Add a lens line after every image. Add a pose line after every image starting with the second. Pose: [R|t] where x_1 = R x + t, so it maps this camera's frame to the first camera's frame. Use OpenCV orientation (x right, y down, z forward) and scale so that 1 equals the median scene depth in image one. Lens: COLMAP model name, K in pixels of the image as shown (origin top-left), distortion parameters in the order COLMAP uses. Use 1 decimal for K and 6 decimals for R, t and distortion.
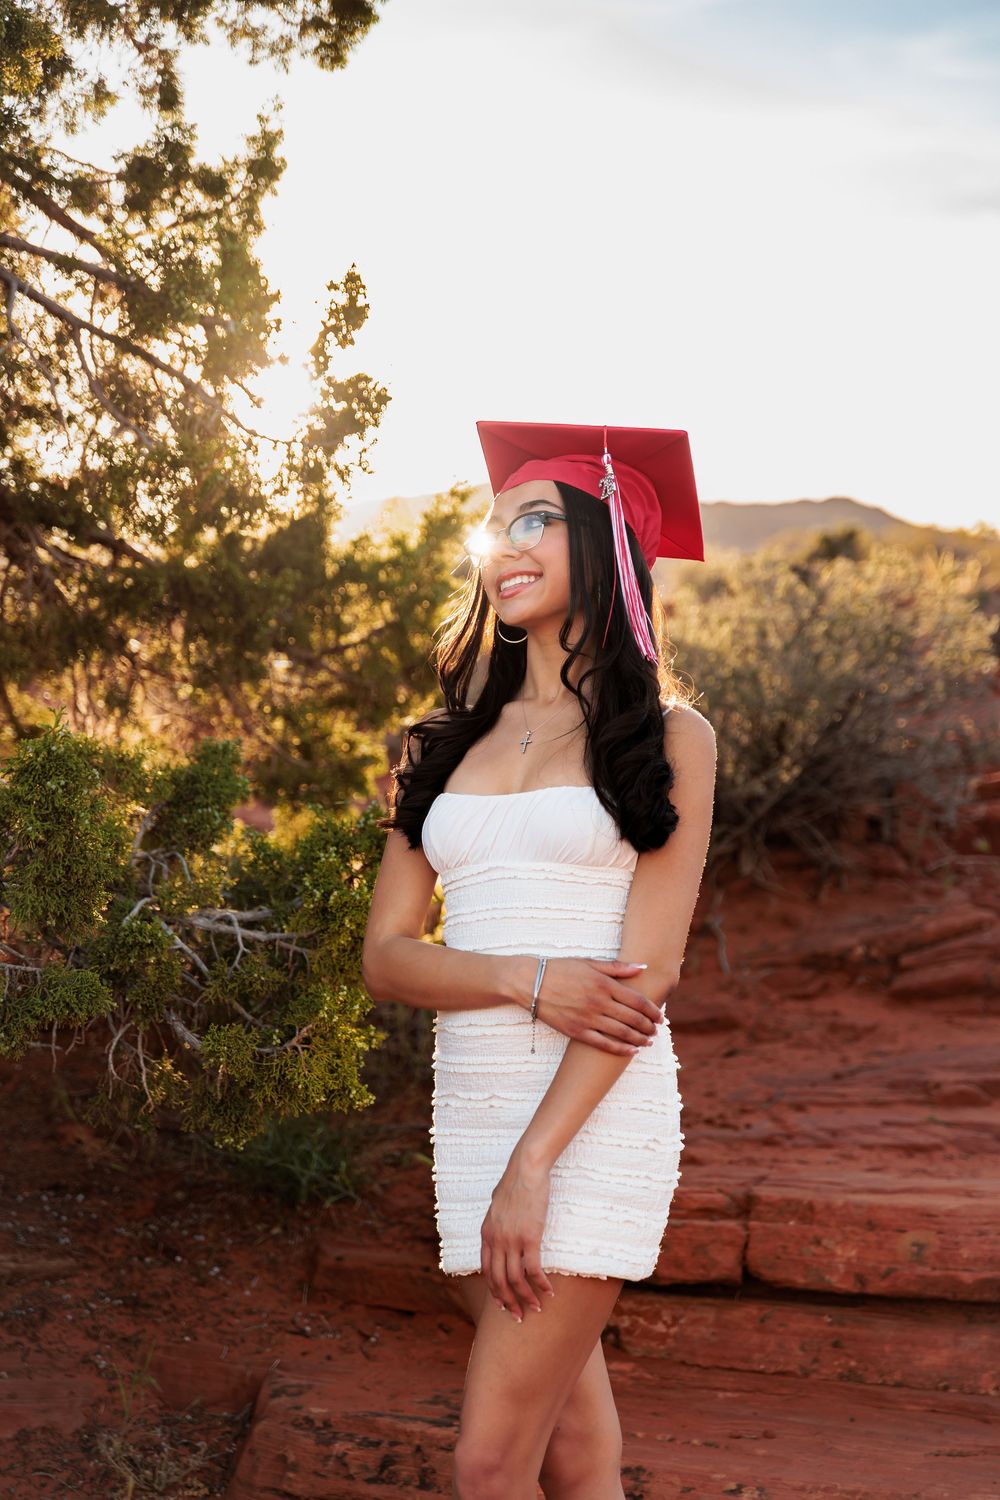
lens RADIAL K [[2843.2, 0, 500.0], [0, 2843.2, 750.0], [0, 0, 1]] dist [0.021326, 0.076897]
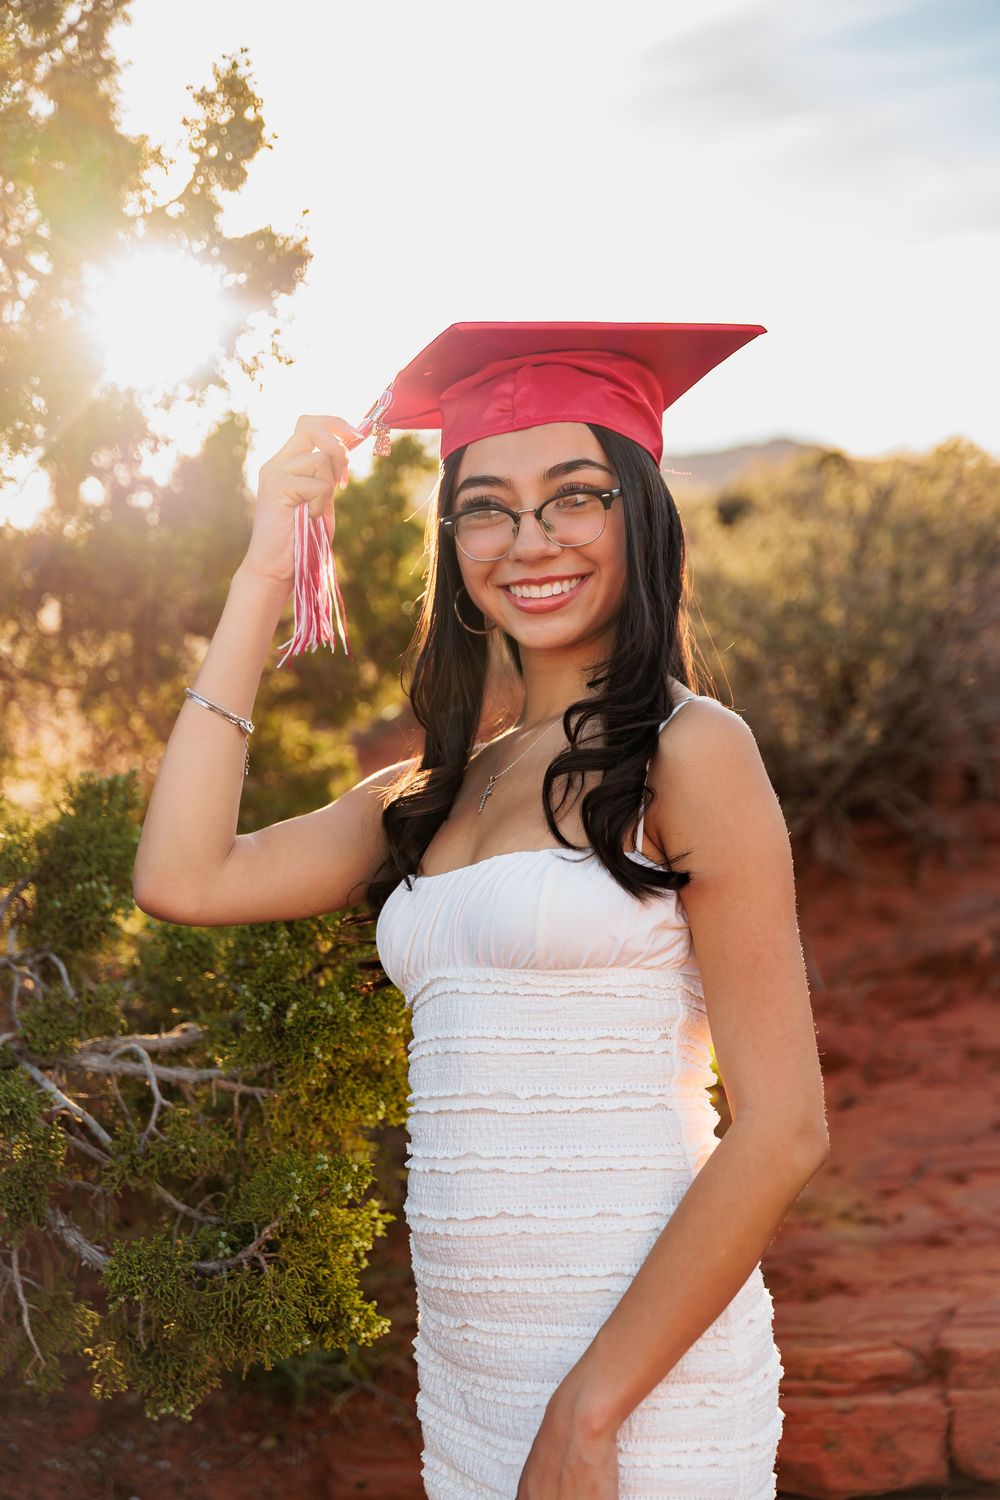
lens RADIAL K [[2843.2, 0, 500.0], [0, 2843.2, 750.0], [0, 0, 1]] dist [0.021326, 0.076897]
pose [[0.994807, -0.101403, 0.008802, -0.010201], [0.101295, 0.994785, 0.011943, -0.007220], [-0.009967, -0.010989, 0.999890, 0.304798]]
